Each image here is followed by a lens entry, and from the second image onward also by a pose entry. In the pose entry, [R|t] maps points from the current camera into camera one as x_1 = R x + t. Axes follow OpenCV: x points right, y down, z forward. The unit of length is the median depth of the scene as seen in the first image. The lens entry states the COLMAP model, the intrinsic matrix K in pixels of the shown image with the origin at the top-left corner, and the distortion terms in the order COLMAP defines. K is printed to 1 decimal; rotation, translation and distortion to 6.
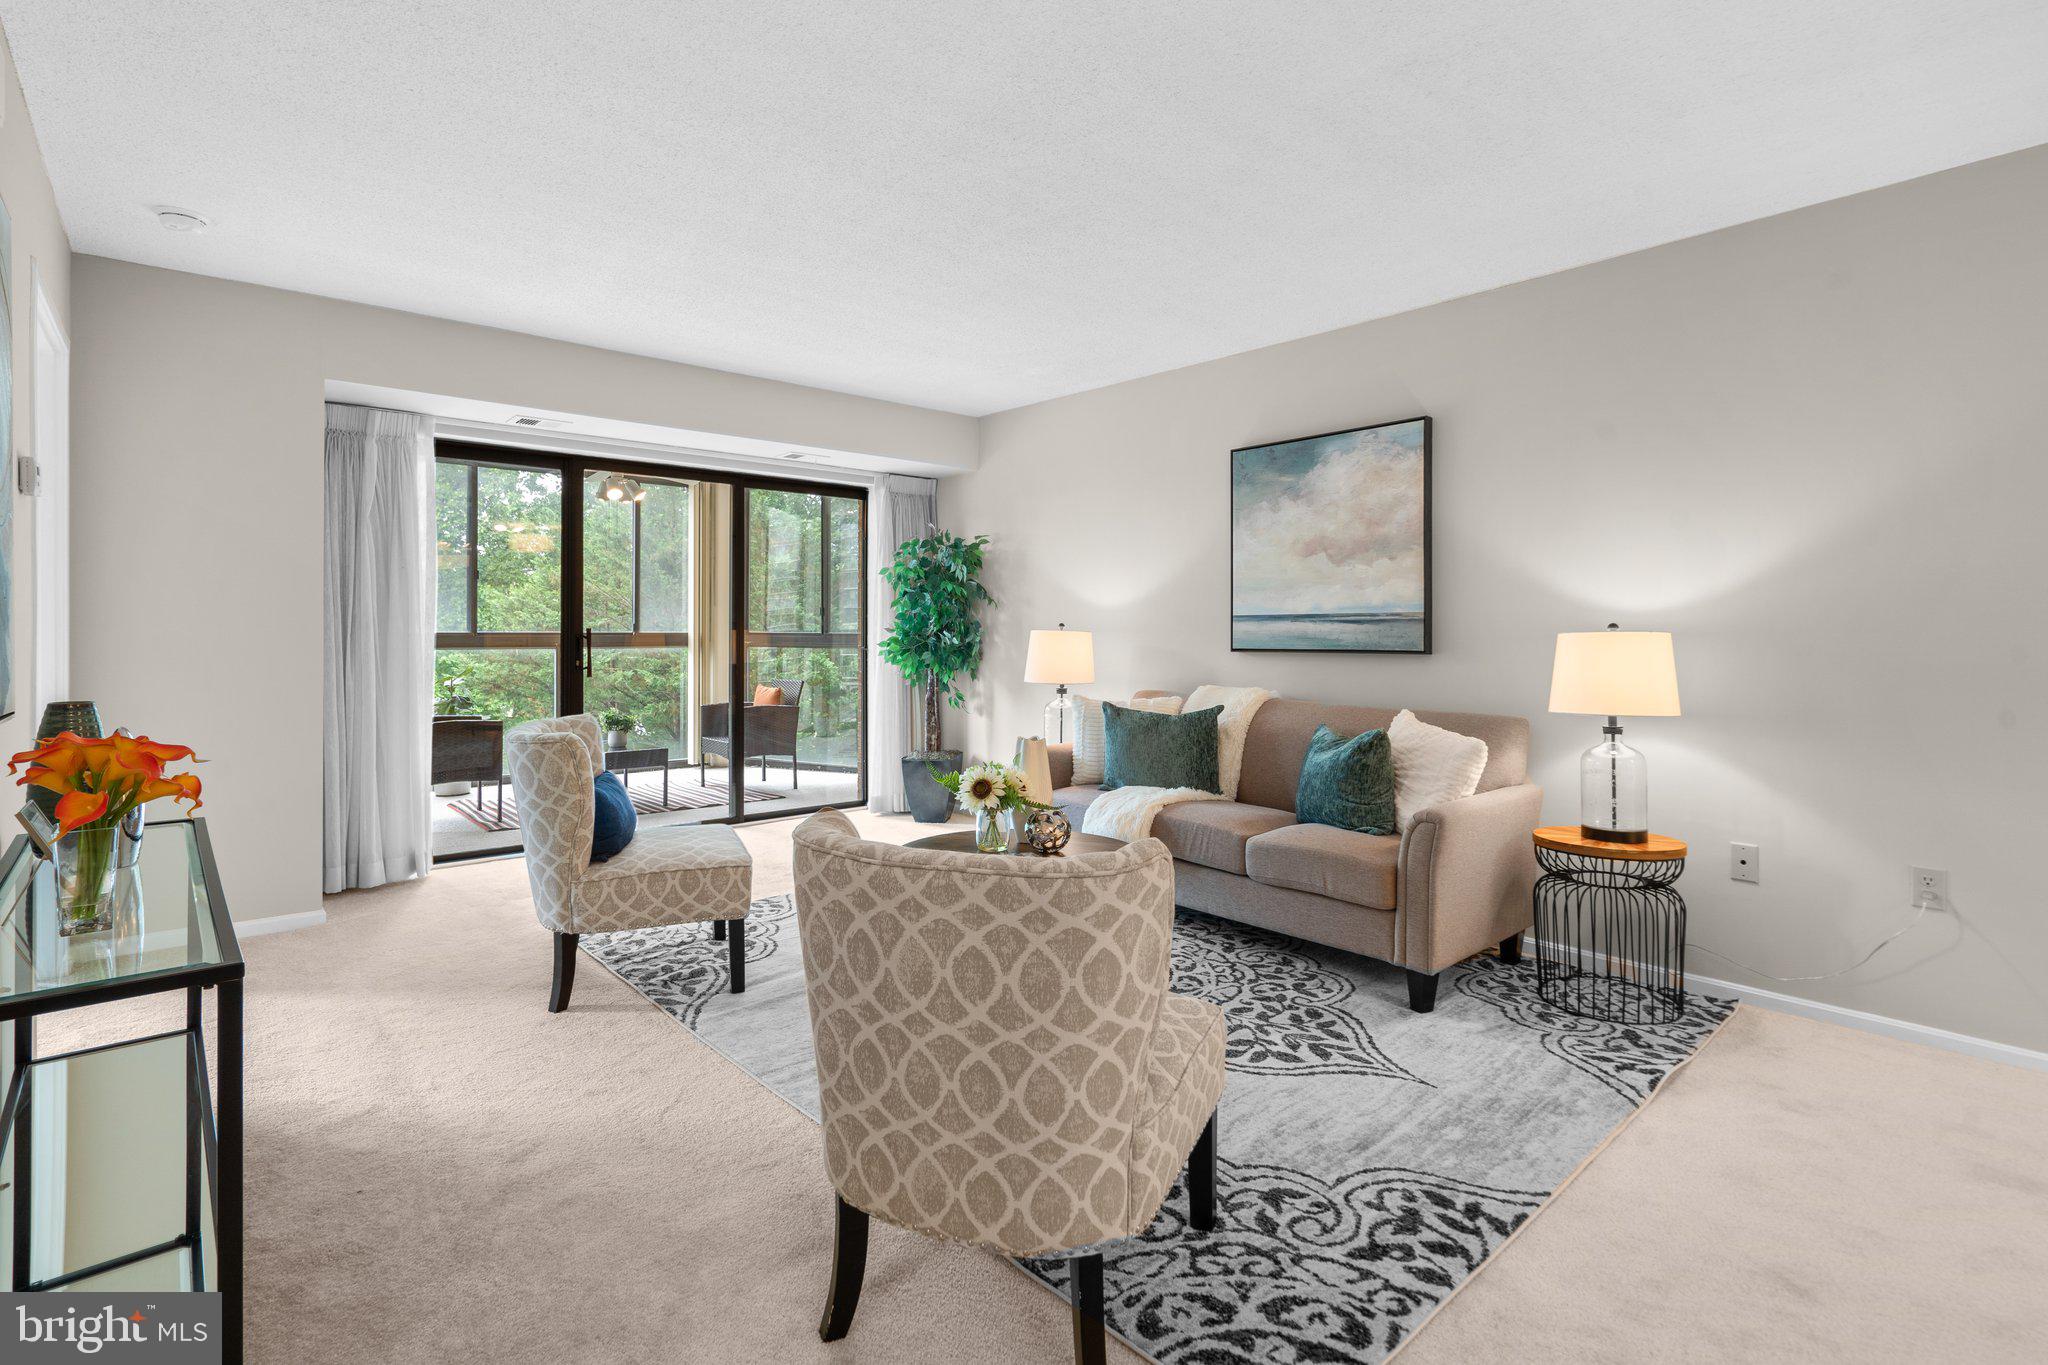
lens RADIAL K [[972.3, 0, 1021.2], [0, 972.3, 648.4], [0, 0, 1]] dist [-0.001538, 0.000632]
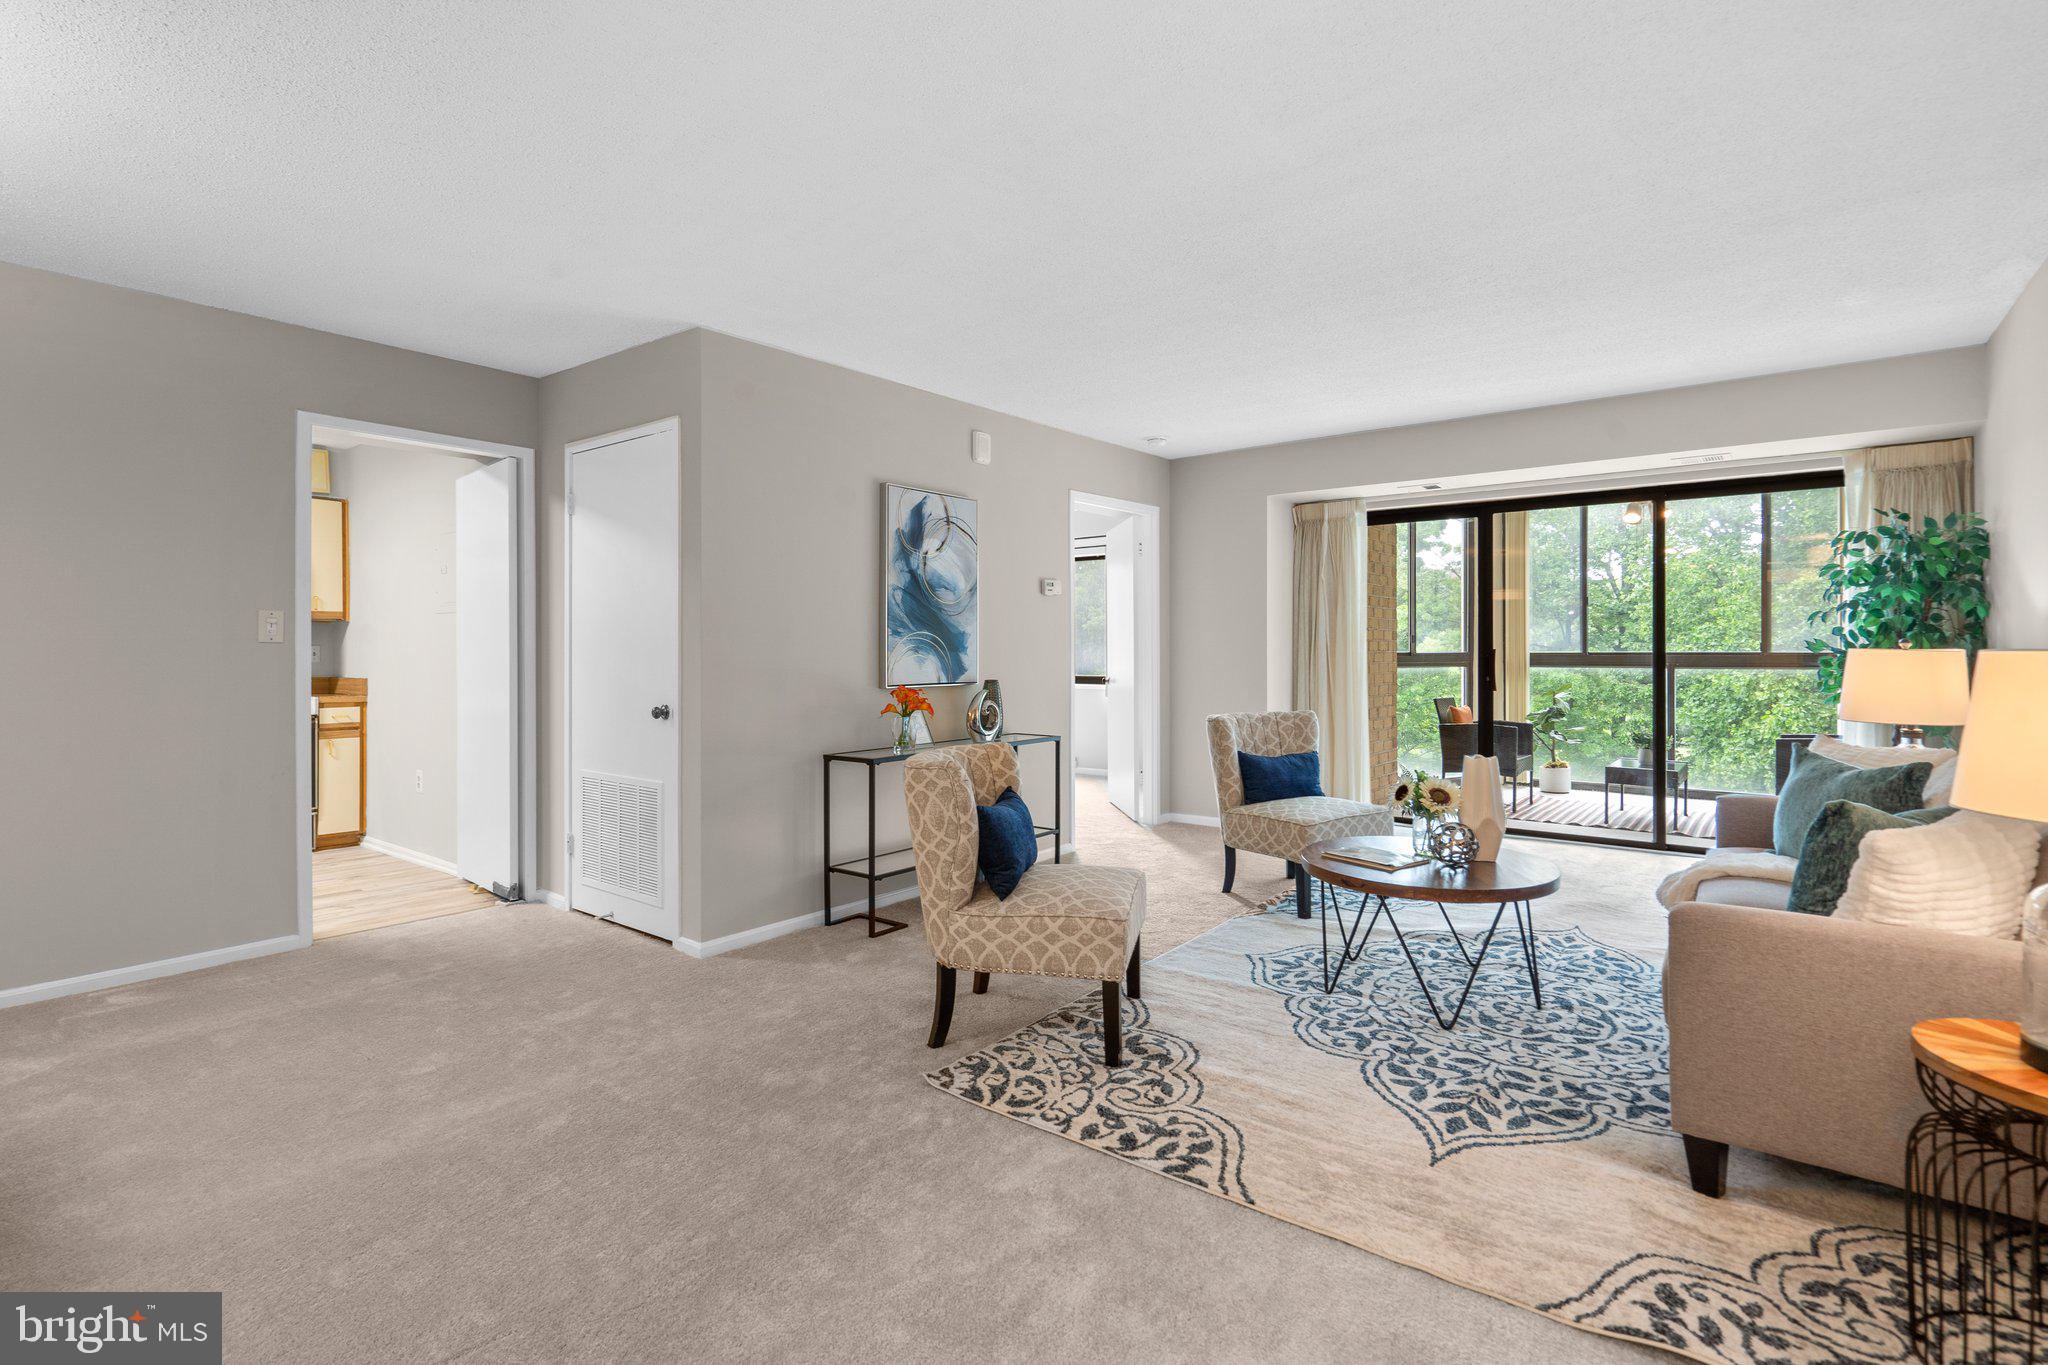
lens RADIAL K [[954.5, 0, 1016.1], [0, 954.5, 673.5], [0, 0, 1]] dist [-0.001768, 0.000890]
pose [[0.186139, 0.020394, -0.982312, 1.111421], [-0.013680, 0.999741, 0.018163, -0.007135], [0.982428, 0.010057, 0.186370, 0.426267]]
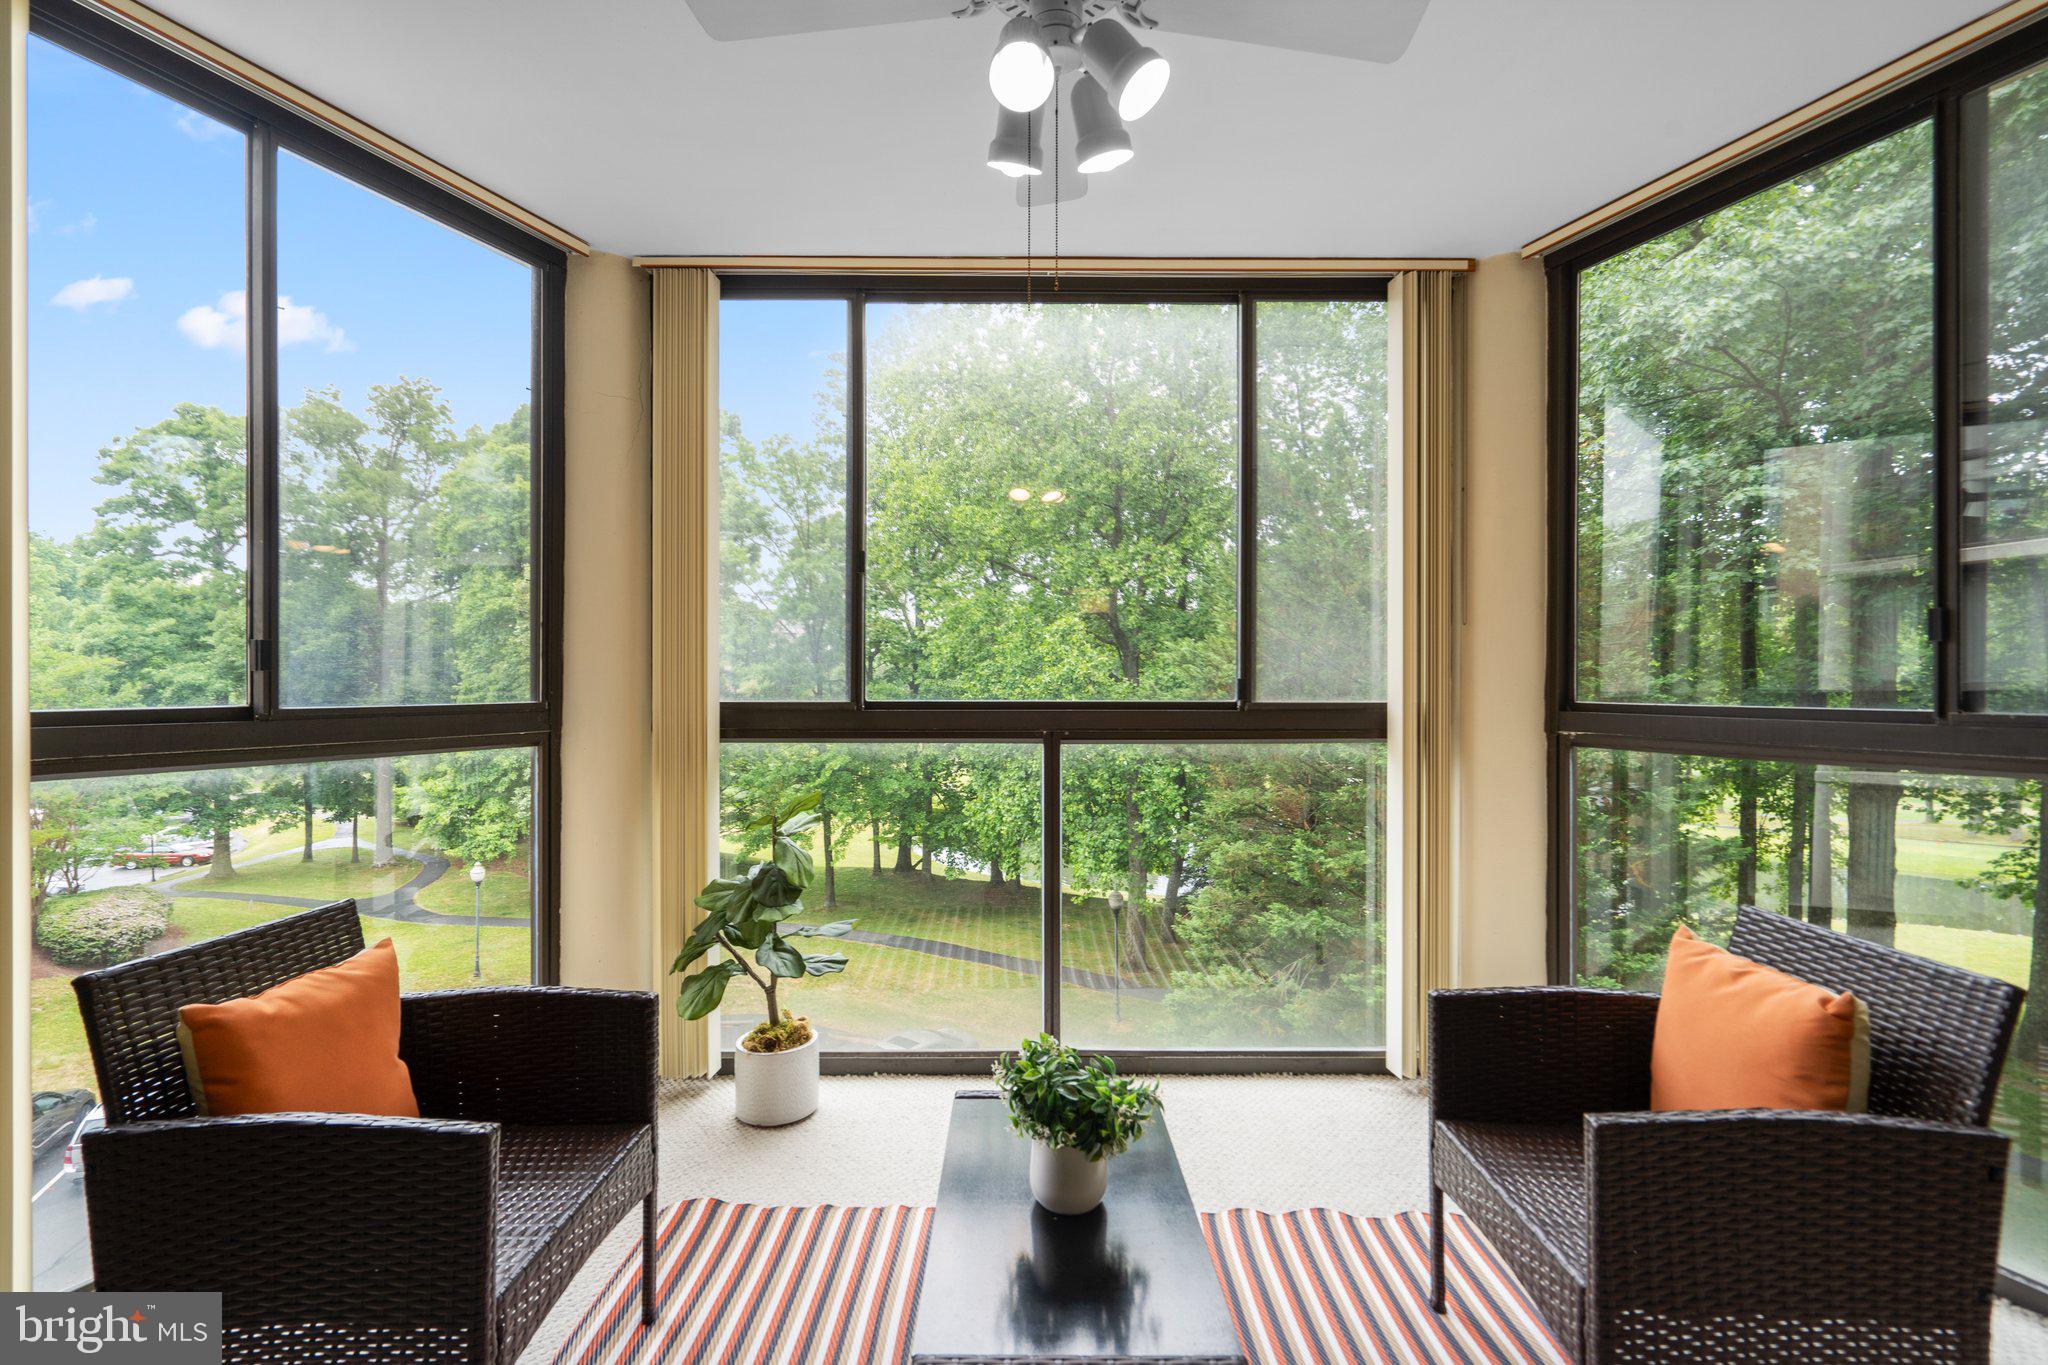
lens RADIAL K [[954.5, 0, 1016.1], [0, 954.5, 673.5], [0, 0, 1]] dist [-0.001768, 0.000890]
pose [[0.757147, -0.006157, -0.653216, -0.700103], [-0.014580, 0.999547, -0.026321, -0.051063], [0.653082, 0.029453, 0.756714, 2.080867]]
